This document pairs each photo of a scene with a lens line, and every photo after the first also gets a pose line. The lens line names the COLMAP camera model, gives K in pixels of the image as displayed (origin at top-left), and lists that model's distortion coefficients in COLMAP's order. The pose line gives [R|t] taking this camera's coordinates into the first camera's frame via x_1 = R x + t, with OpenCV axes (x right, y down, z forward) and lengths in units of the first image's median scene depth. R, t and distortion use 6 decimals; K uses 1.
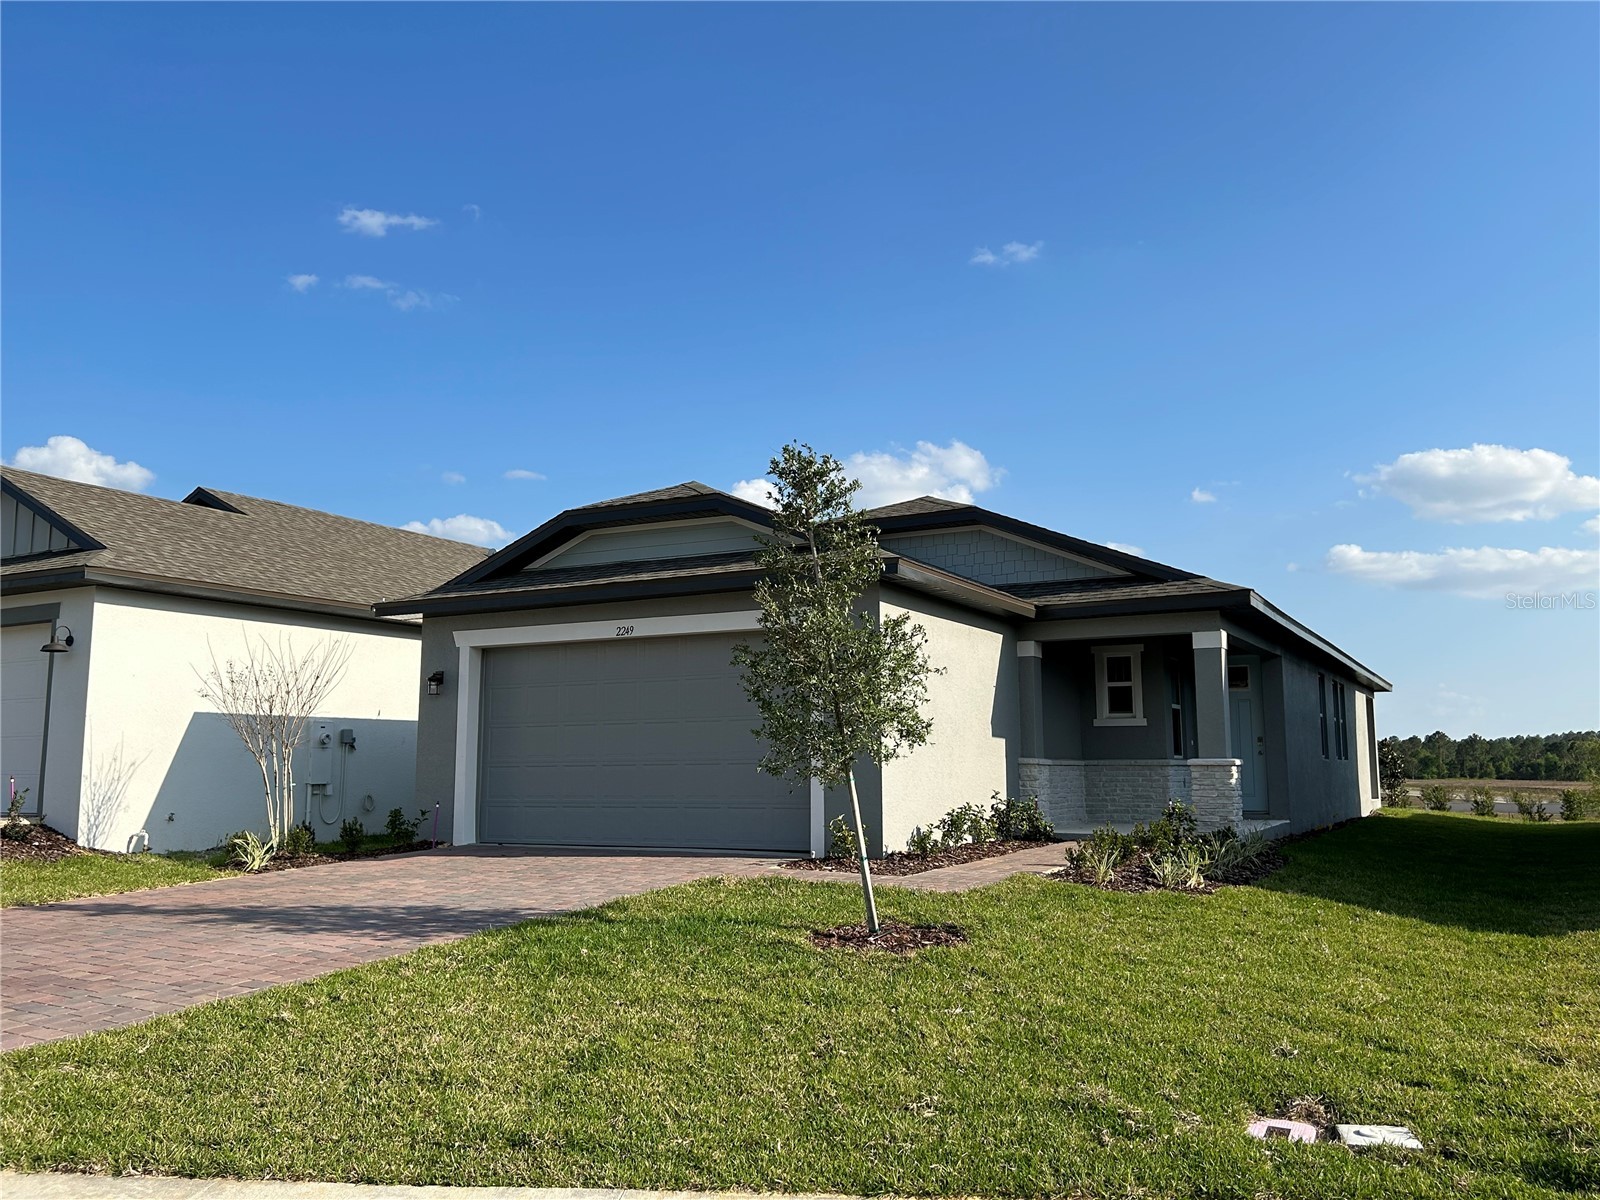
lens RADIAL K [[1262.2, 0, 800.0], [0, 1262.2, 600.0], [0, 0, 1]] dist [0.043347, -0.041629]
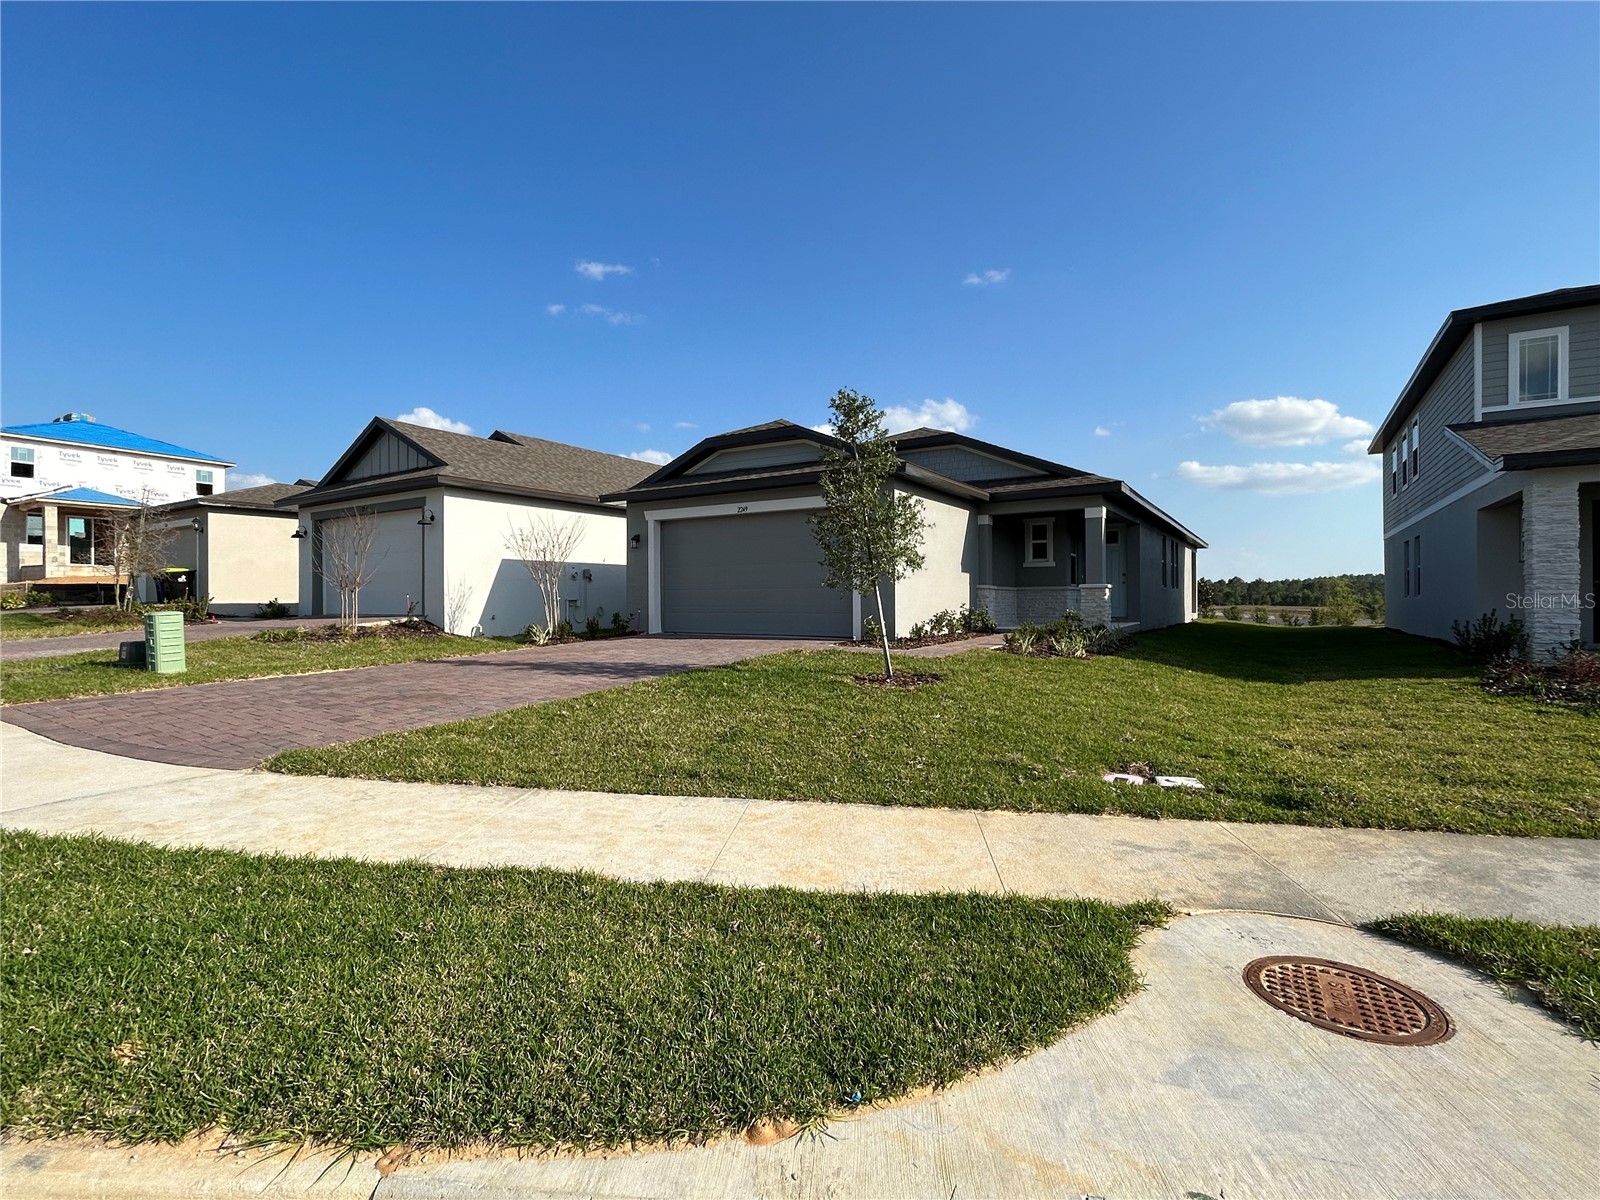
lens RADIAL K [[751.4, 0, 793.3], [0, 751.4, 594.4], [0, 0, 1]] dist [-0.001846, -0.000396]
pose [[0.997515, -0.000750, -0.070446, -0.000554], [0.009529, 0.992189, 0.124379, 0.012008], [0.069802, -0.124741, 0.989731, -0.009009]]
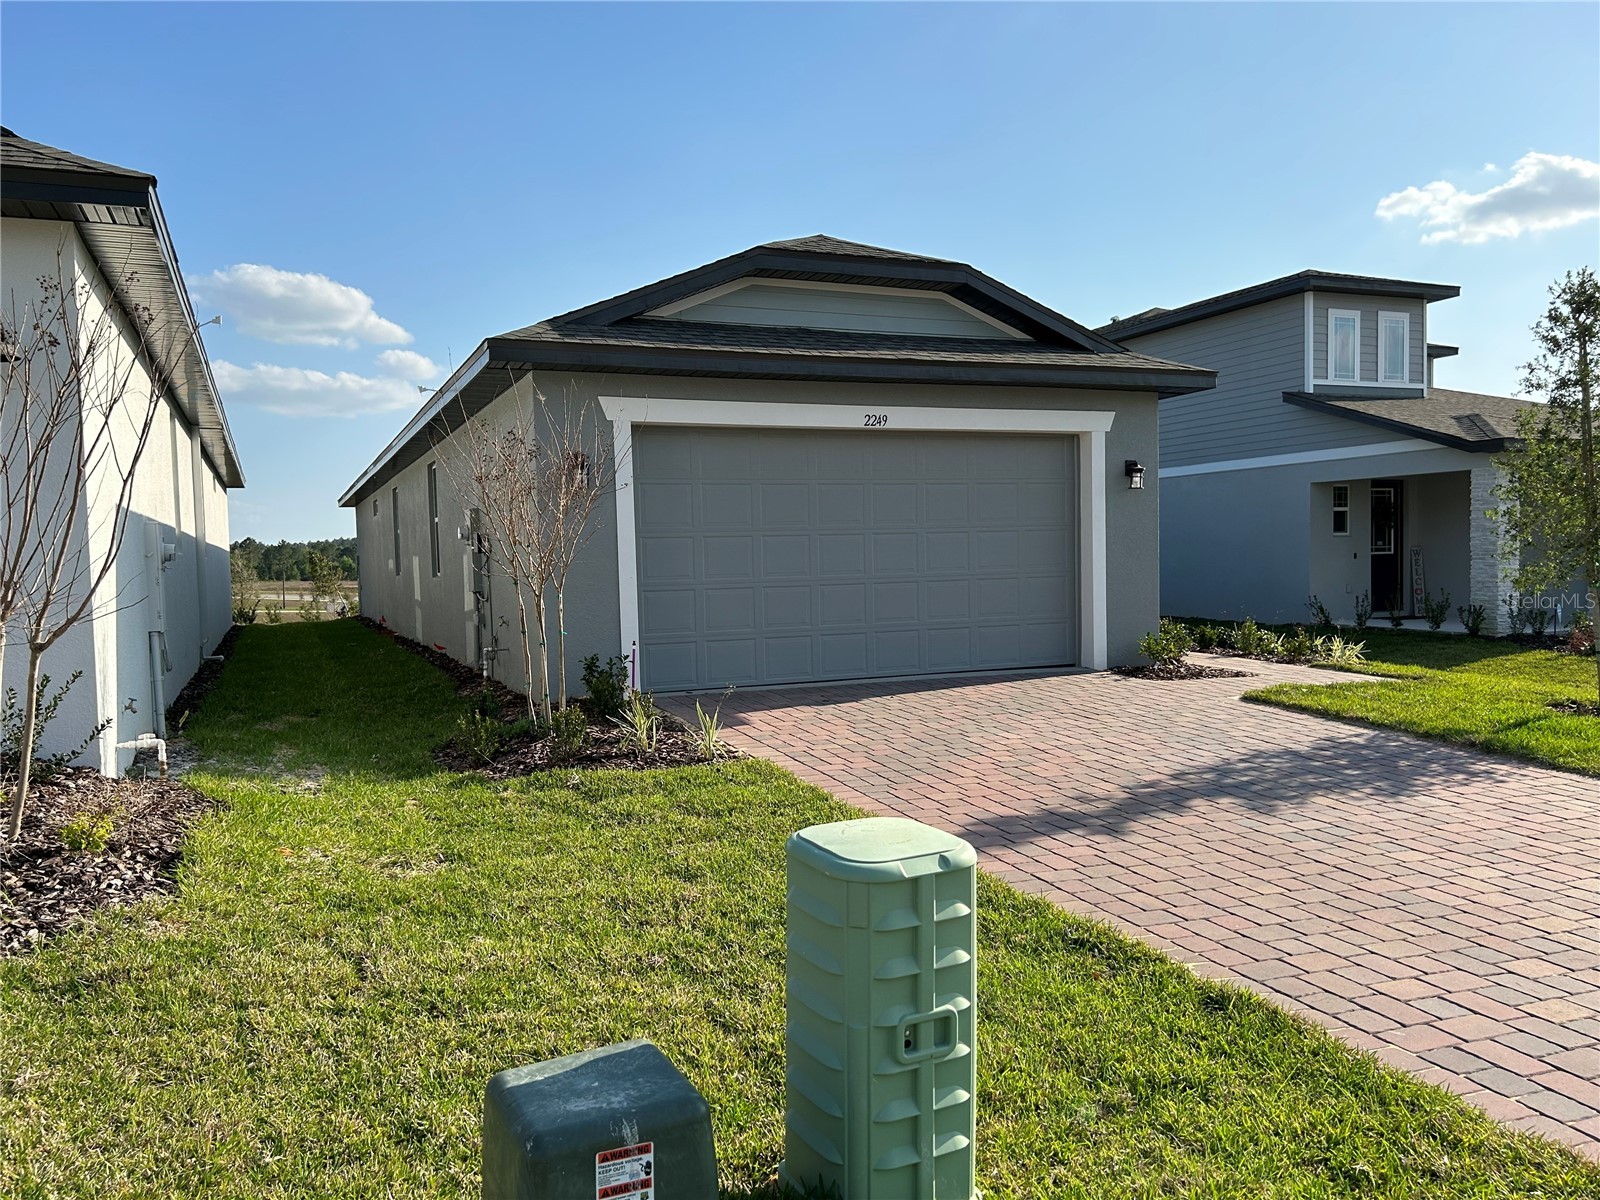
lens RADIAL K [[1208.7, 0, 795.6], [0, 1208.7, 647.7], [0, 0, 1]] dist [0.024112, -0.001348]
pose [[0.621571, -0.070333, 0.780194, -0.751900], [-0.080809, 0.984891, 0.153165, 0.051505], [-0.779179, -0.158250, 0.606496, 0.515000]]
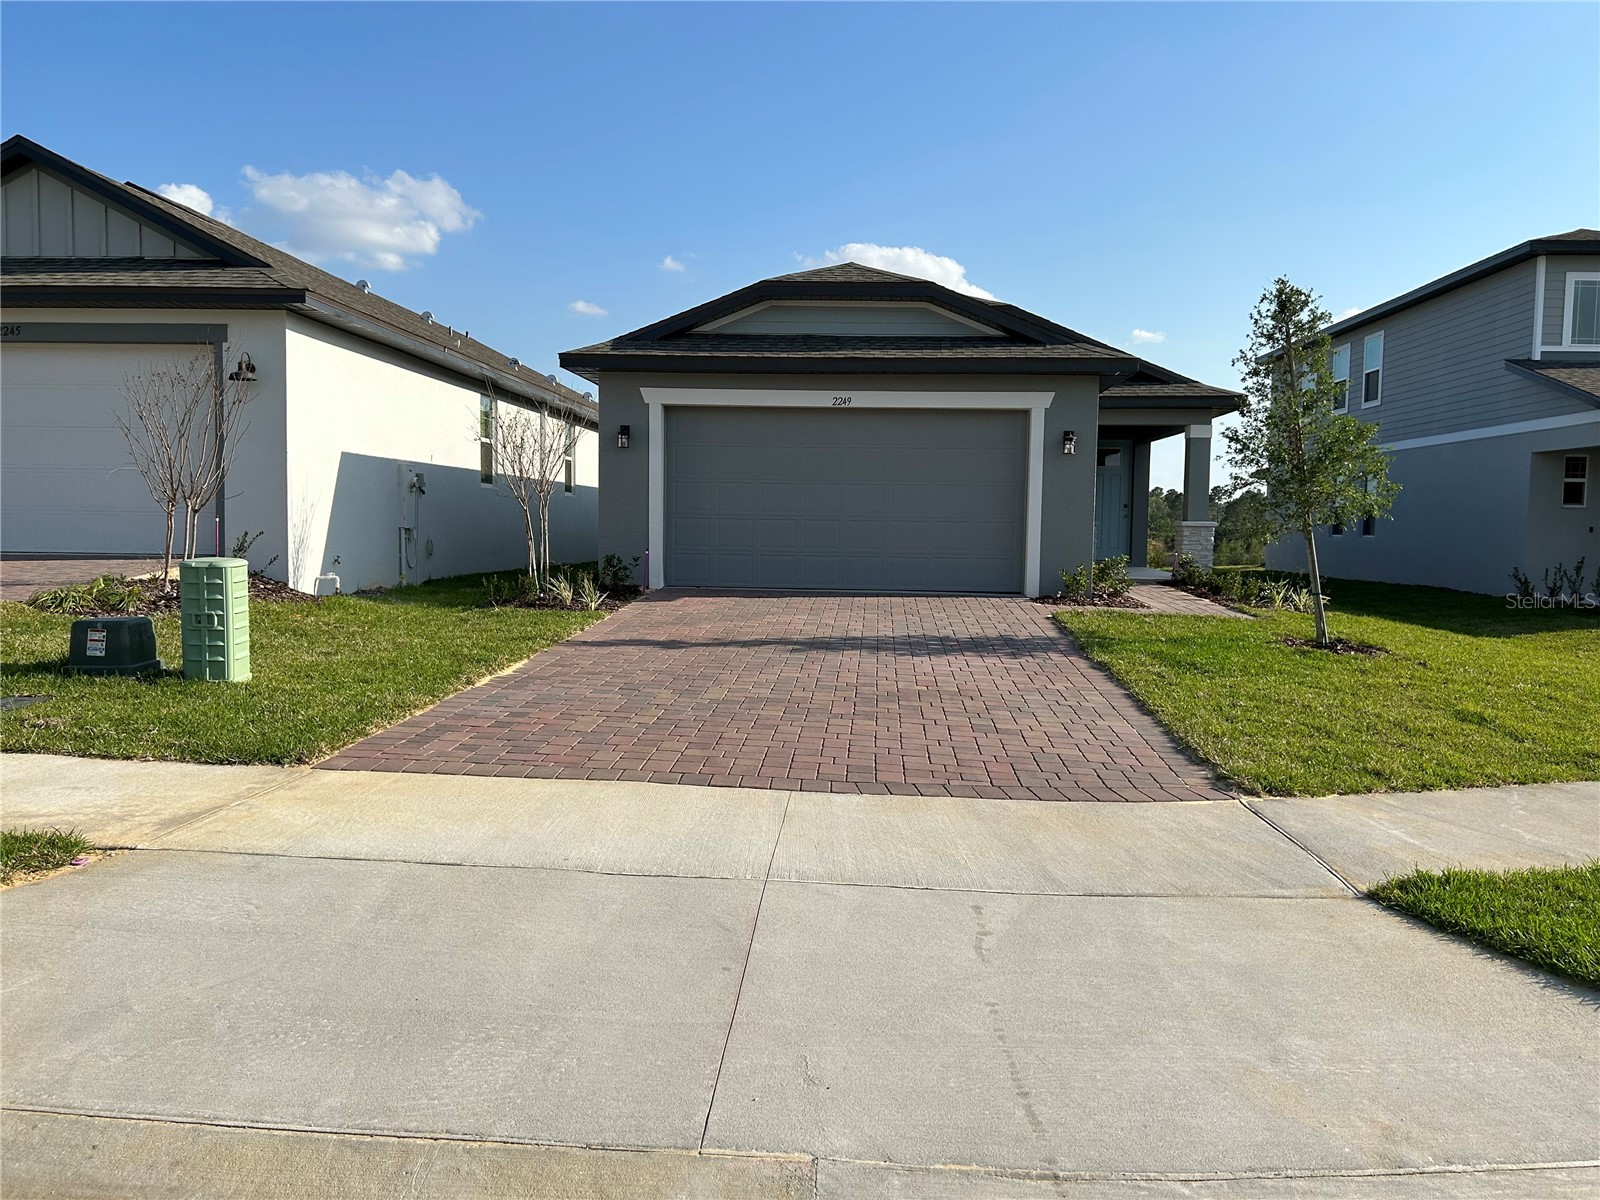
lens RADIAL K [[1218.0, 0, 800.0], [0, 1218.0, 600.0], [0, 0, 1]] dist [0.036191, -0.004554]
pose [[0.901417, -0.009378, 0.432850, -0.611973], [-0.076383, 0.980639, 0.180315, 0.005477], [-0.426161, -0.195602, 0.883248, 0.021499]]
